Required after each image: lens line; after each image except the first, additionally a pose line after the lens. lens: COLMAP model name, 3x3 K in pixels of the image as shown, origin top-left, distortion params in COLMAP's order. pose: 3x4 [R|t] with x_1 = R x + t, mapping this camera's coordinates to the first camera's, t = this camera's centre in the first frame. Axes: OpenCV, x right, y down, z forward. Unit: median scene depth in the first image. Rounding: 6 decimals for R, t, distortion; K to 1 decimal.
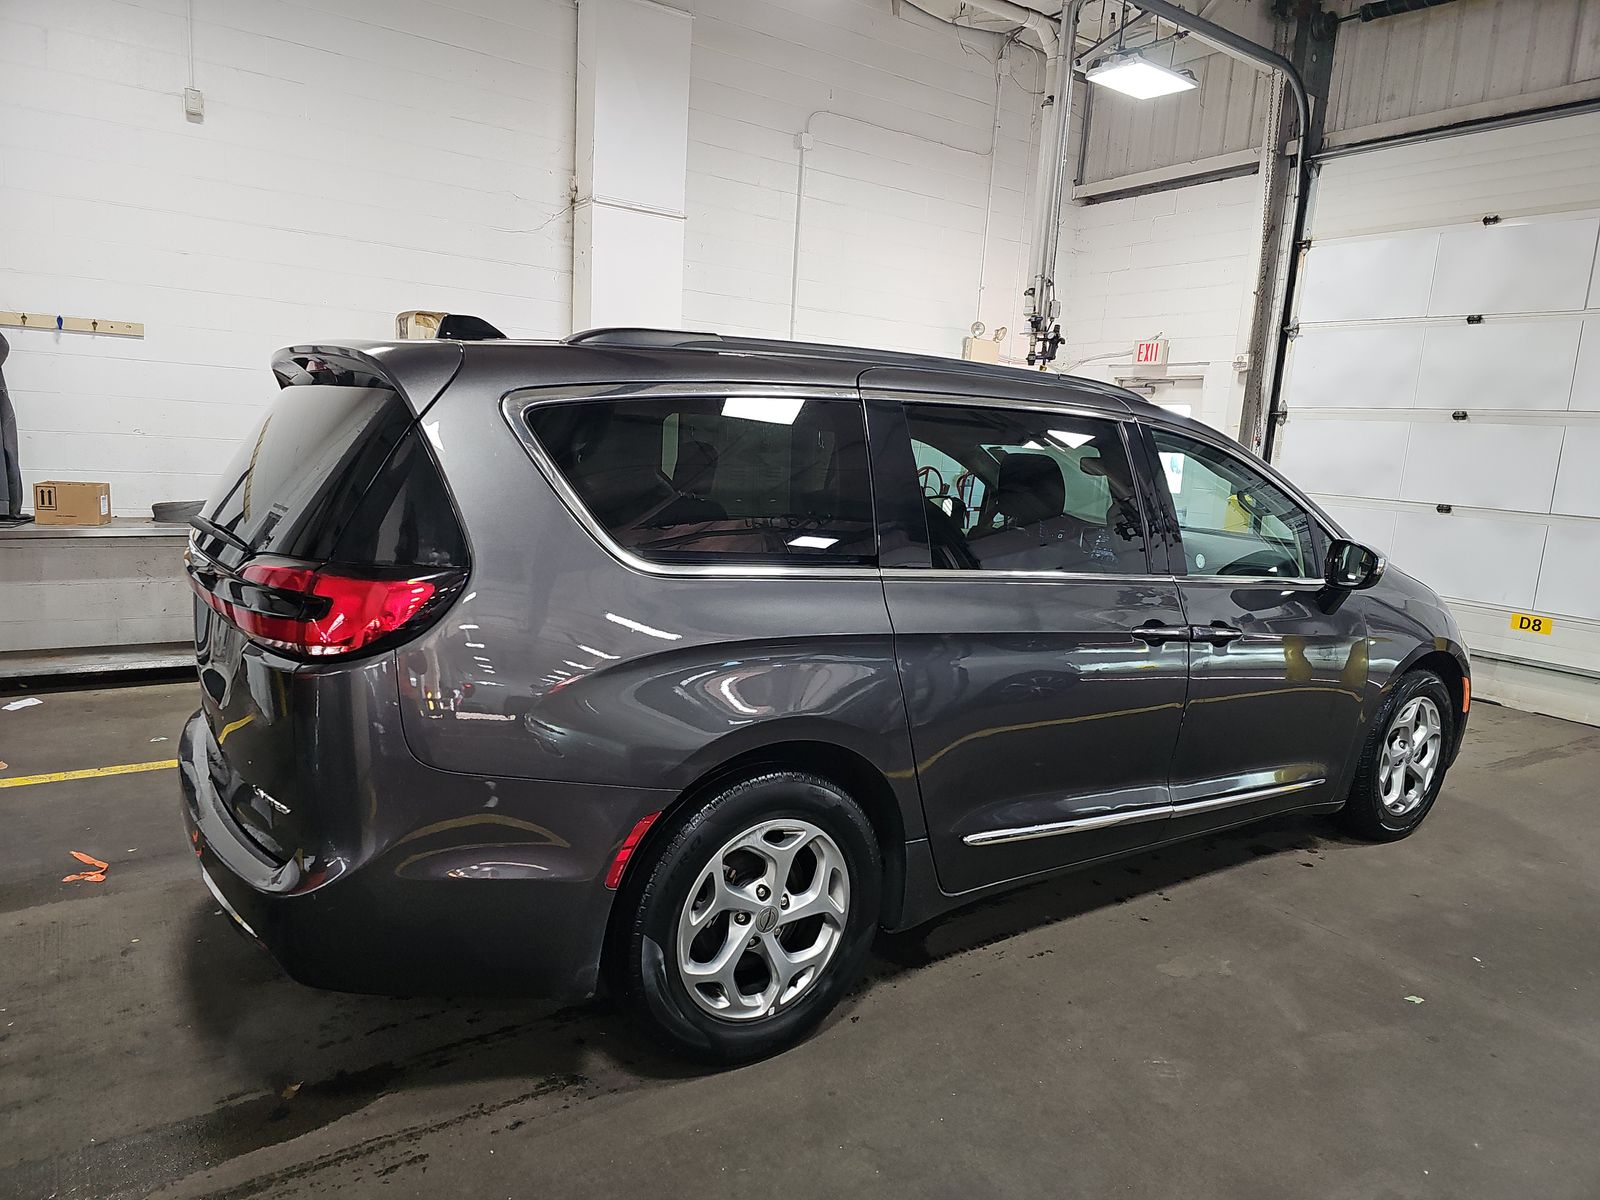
lens RADIAL K [[1087.6, 0, 795.8], [0, 1087.6, 567.8], [0, 0, 1]] dist [0.044813, -0.020904]
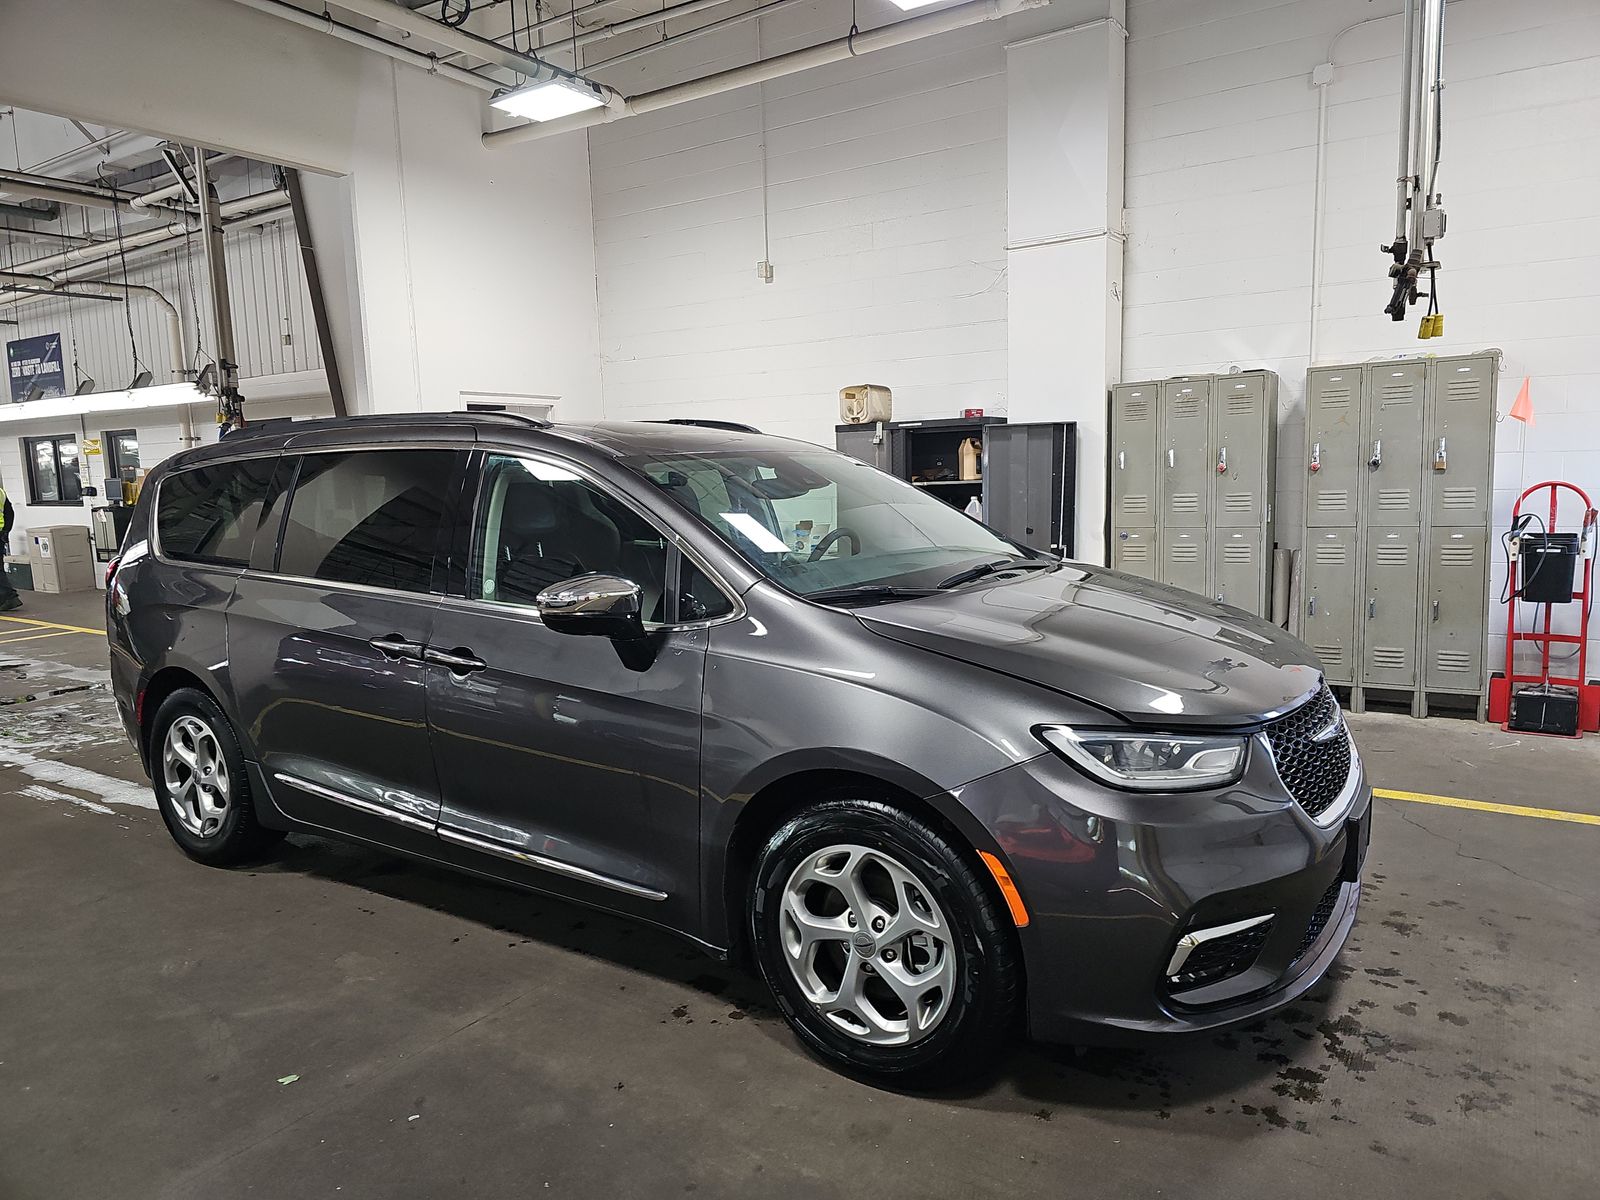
lens RADIAL K [[1046.1, 0, 794.4], [0, 1046.1, 596.8], [0, 0, 1]] dist [0.048400, -0.047054]
pose [[0.362624, 0.044752, -0.930861, 1.334912], [-0.068177, 0.997444, 0.021395, -0.034963], [0.929439, 0.055705, 0.364748, 0.932506]]
